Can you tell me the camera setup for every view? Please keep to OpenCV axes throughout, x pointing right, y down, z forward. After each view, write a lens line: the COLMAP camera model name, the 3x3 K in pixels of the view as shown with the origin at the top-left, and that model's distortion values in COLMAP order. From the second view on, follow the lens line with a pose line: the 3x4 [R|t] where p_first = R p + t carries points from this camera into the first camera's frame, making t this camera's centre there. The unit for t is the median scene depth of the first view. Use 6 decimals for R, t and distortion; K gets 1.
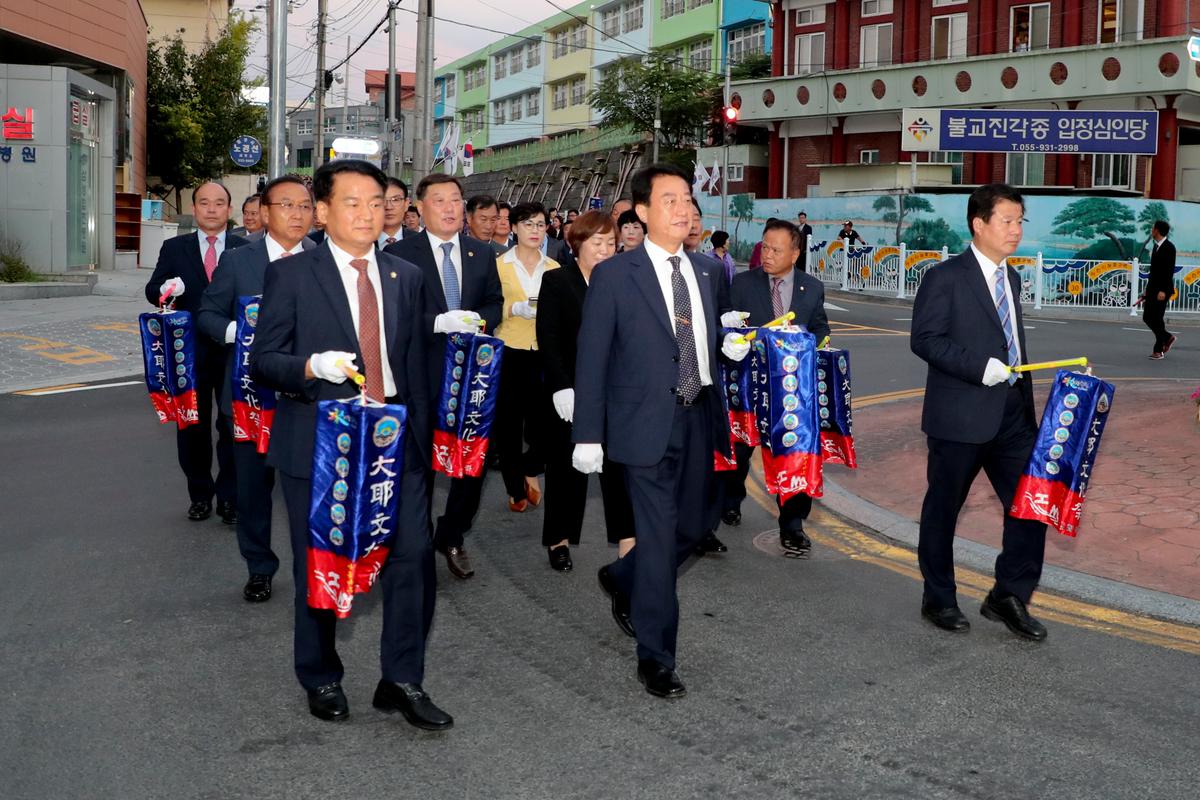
lens RADIAL K [[1912.9, 0, 608.8], [0, 1912.9, 391.7], [0, 0, 1]] dist [0.121982, 0.000000]
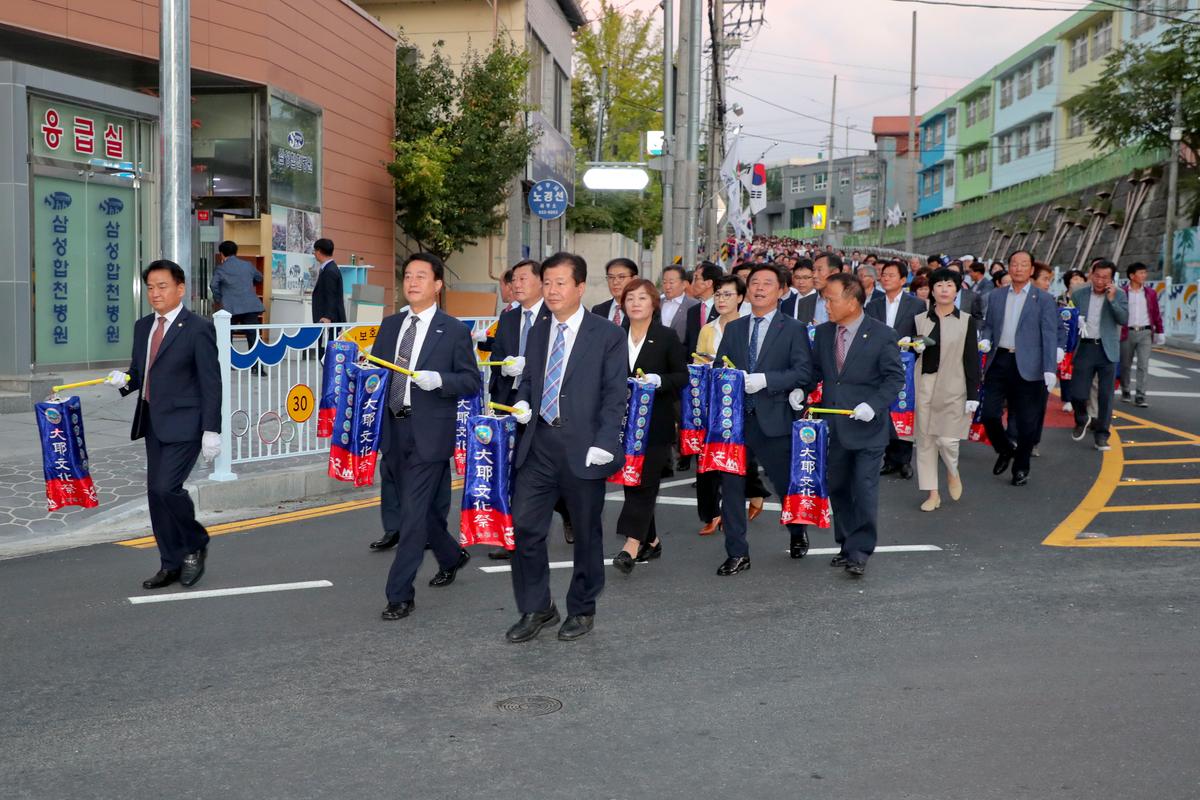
lens RADIAL K [[1344.4, 0, 590.3], [0, 1344.4, 394.1], [0, 0, 1]] dist [0.069448, 0.000000]
pose [[0.874606, 0.020043, -0.484421, 0.072548], [-0.025704, 0.999657, -0.005048, -0.036357], [0.484153, 0.016867, 0.874821, 0.435977]]
